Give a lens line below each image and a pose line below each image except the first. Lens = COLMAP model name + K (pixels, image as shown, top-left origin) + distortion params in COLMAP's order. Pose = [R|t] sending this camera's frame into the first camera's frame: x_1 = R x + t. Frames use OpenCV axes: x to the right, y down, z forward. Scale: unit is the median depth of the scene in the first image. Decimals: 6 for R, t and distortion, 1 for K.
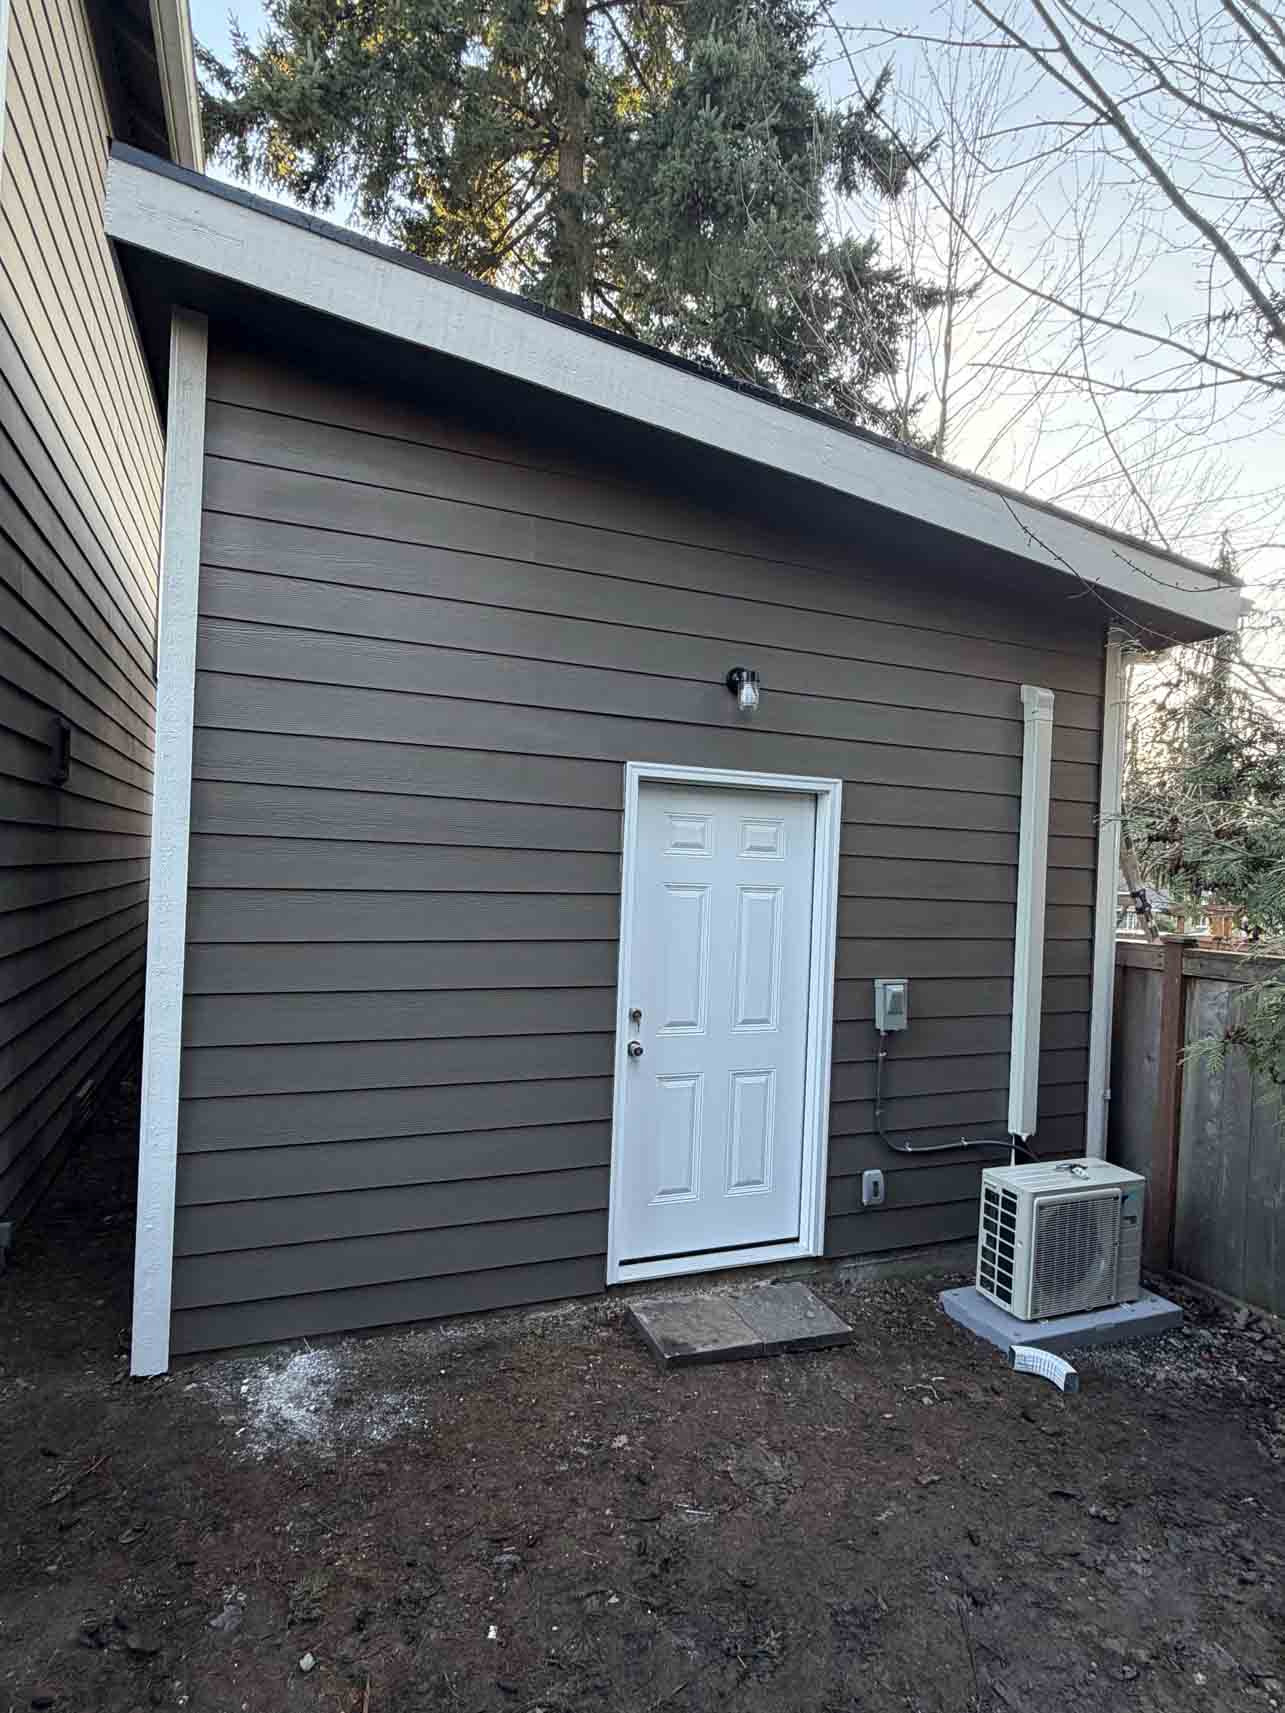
lens RADIAL K [[914.7, 0, 642.5], [0, 914.7, 856.5], [0, 0, 1]] dist [0.002029, -0.001115]
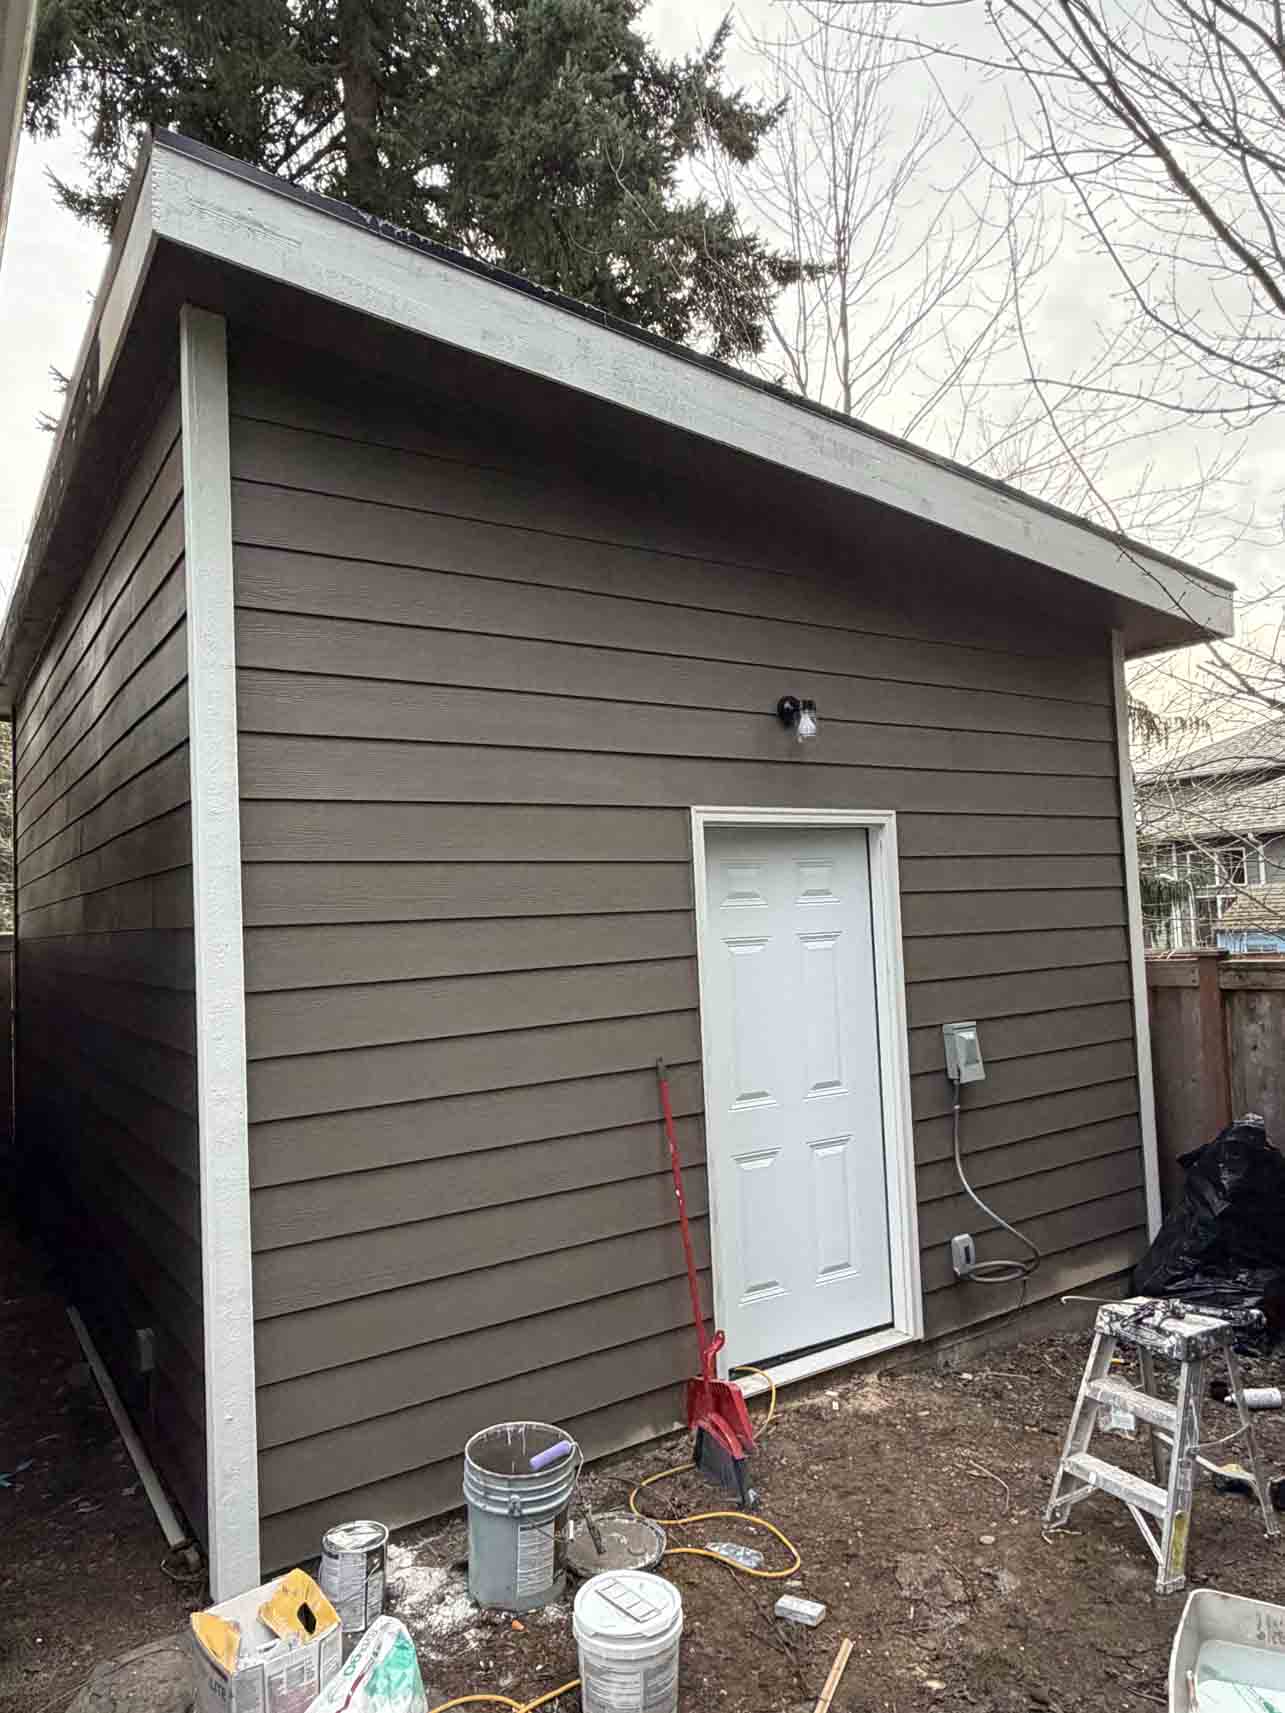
lens RADIAL K [[1115.8, 0, 642.5], [0, 1115.8, 856.5], [0, 0, 1]] dist [0.003757, 0.002308]
pose [[0.977441, -0.072158, 0.198500, -0.253364], [0.081498, 0.995899, -0.039280, -0.014959], [-0.194852, 0.054571, 0.979313, -0.048080]]
